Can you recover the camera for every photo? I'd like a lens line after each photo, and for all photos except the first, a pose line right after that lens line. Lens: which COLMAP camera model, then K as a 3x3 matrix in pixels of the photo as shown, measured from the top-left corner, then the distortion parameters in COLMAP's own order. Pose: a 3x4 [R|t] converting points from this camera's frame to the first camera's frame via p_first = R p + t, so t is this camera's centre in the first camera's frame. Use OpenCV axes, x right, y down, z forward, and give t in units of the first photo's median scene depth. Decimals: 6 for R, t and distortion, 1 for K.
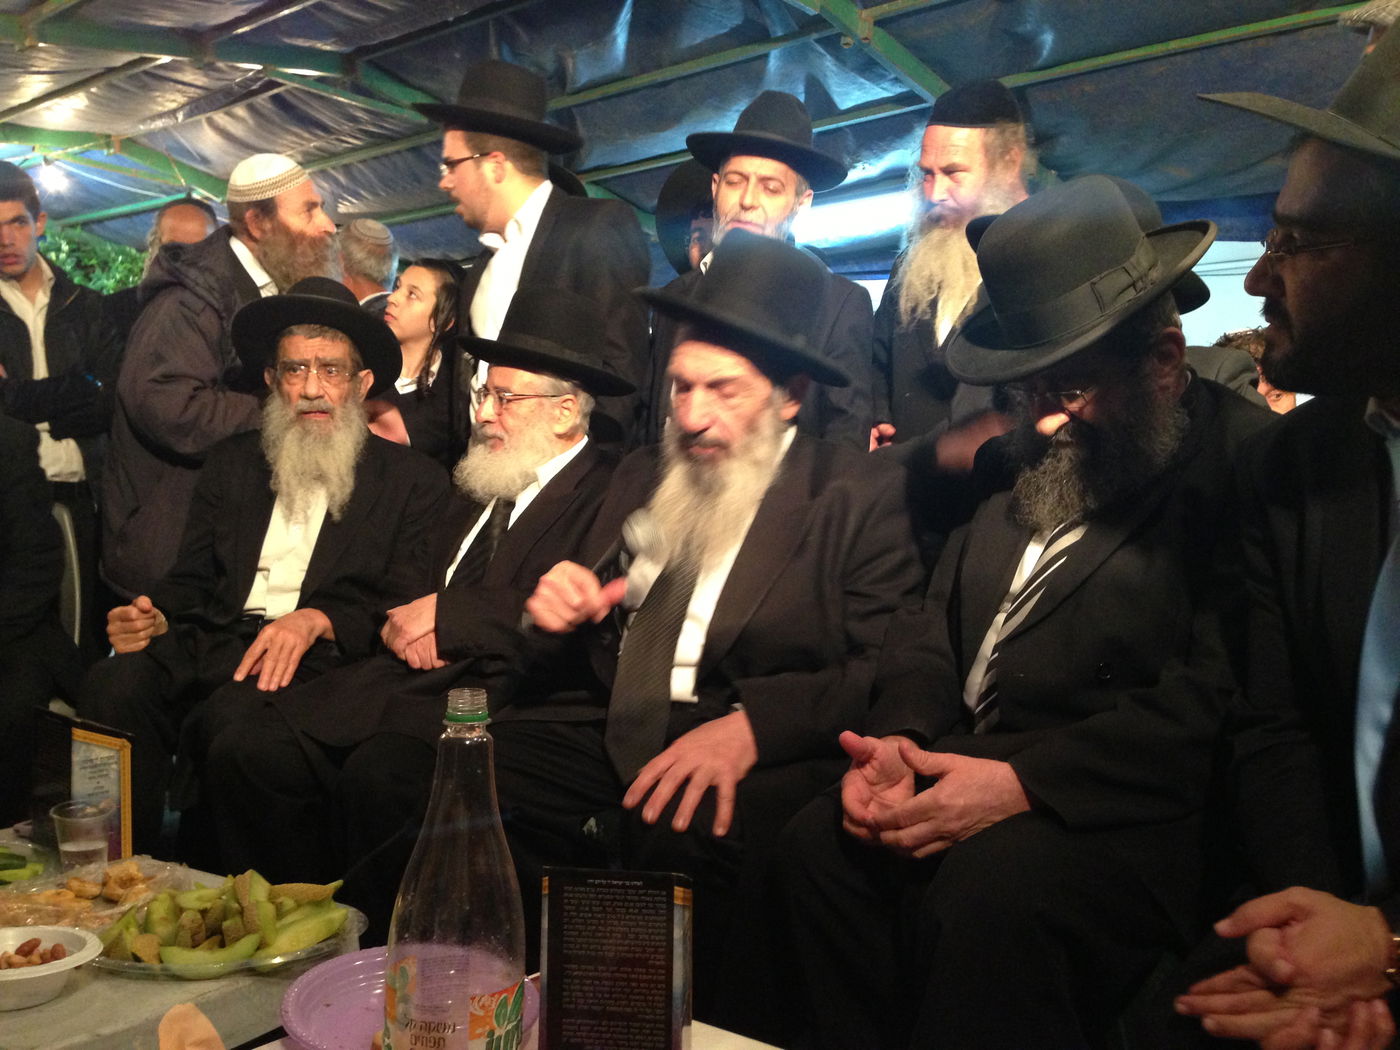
lens RADIAL K [[1261.0, 0, 700.0], [0, 1261.0, 525.0], [0, 0, 1]] dist [0.144131, -0.269240]
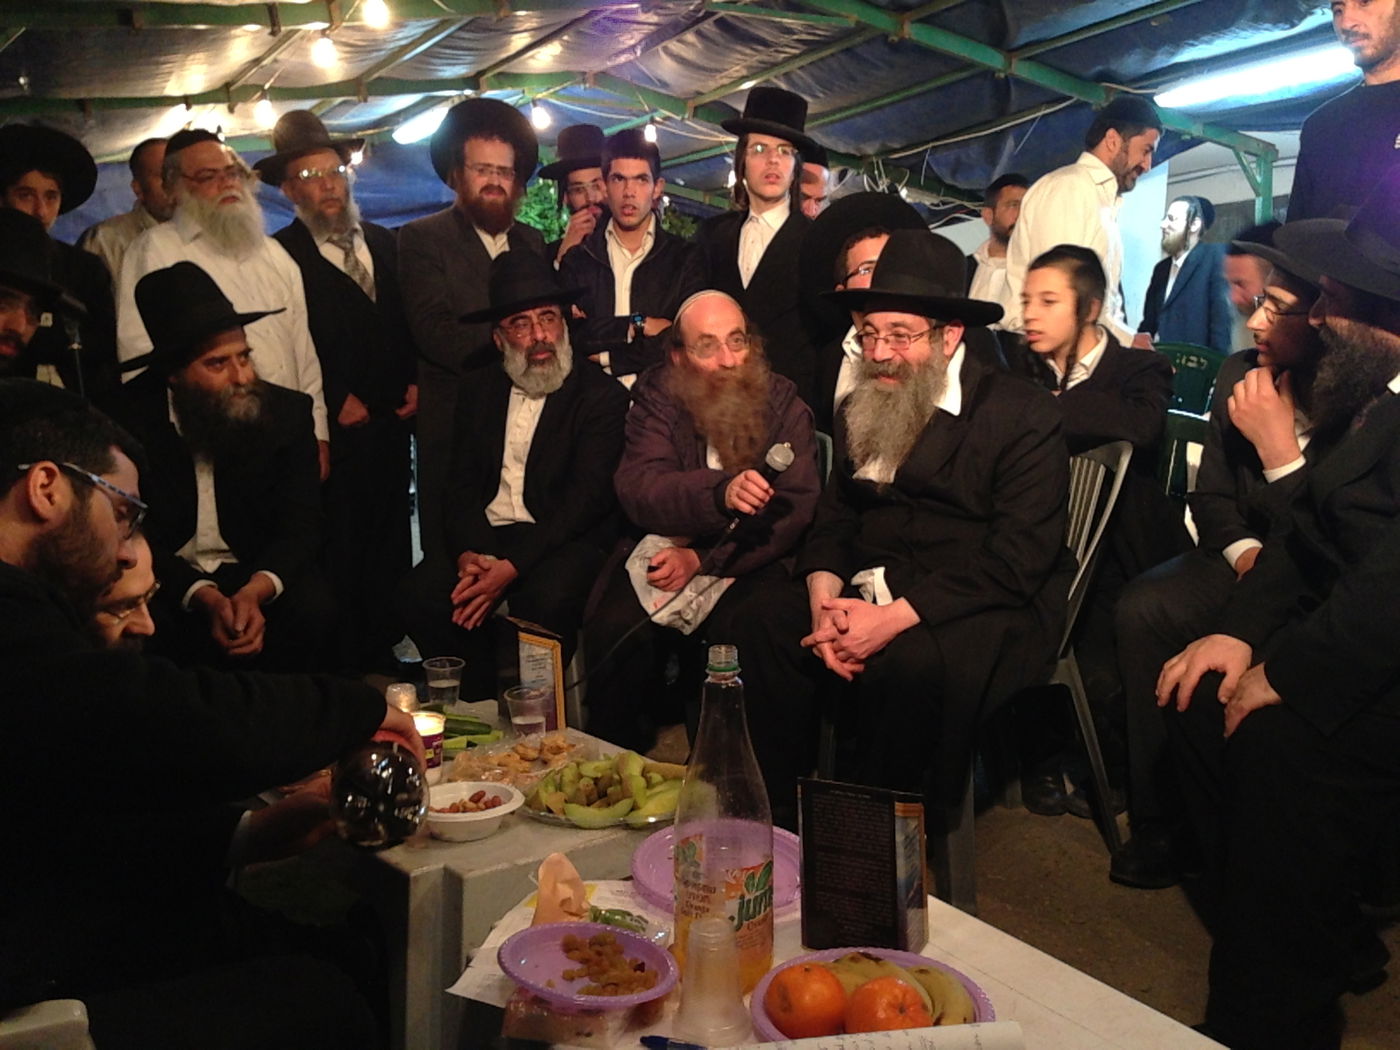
lens RADIAL K [[1261.0, 0, 700.0], [0, 1261.0, 525.0], [0, 0, 1]] dist [0.144131, -0.269240]
pose [[0.930952, 0.007301, -0.365070, 0.067779], [0.031829, 0.994372, 0.101052, -0.032387], [0.363753, -0.105694, 0.925480, -0.055464]]
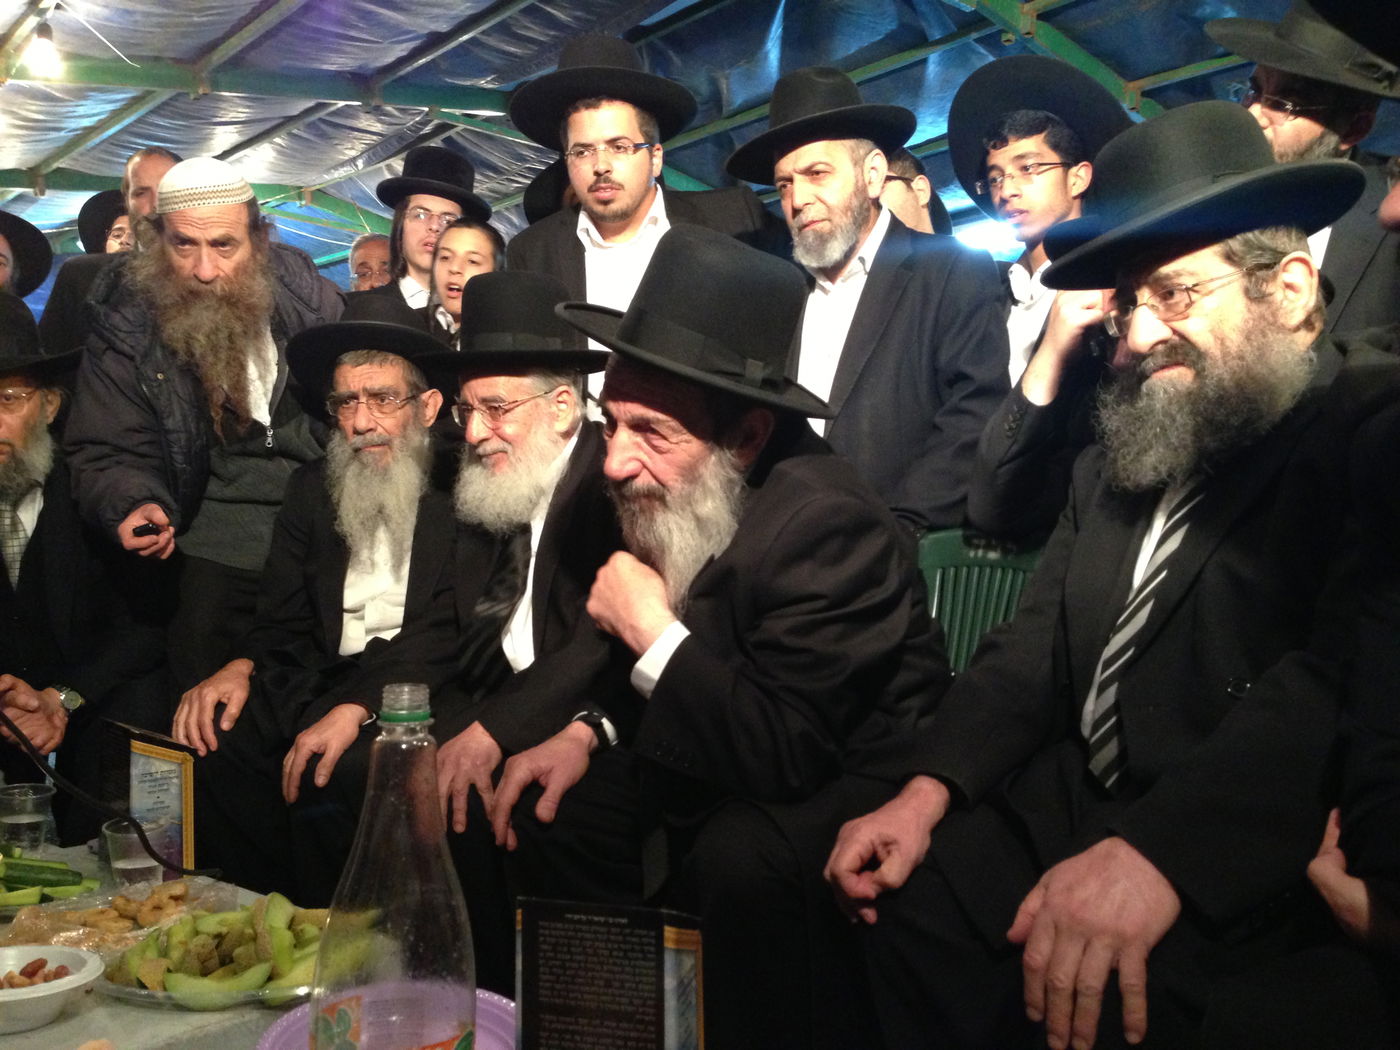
lens RADIAL K [[1251.8, 0, 706.4], [0, 1251.8, 525.6], [0, 0, 1]] dist [0.161369, -0.279598]
pose [[0.988397, -0.011742, -0.151439, 0.035680], [0.007108, 0.999491, -0.031102, 0.012275], [0.151727, 0.029665, 0.987977, 0.045124]]
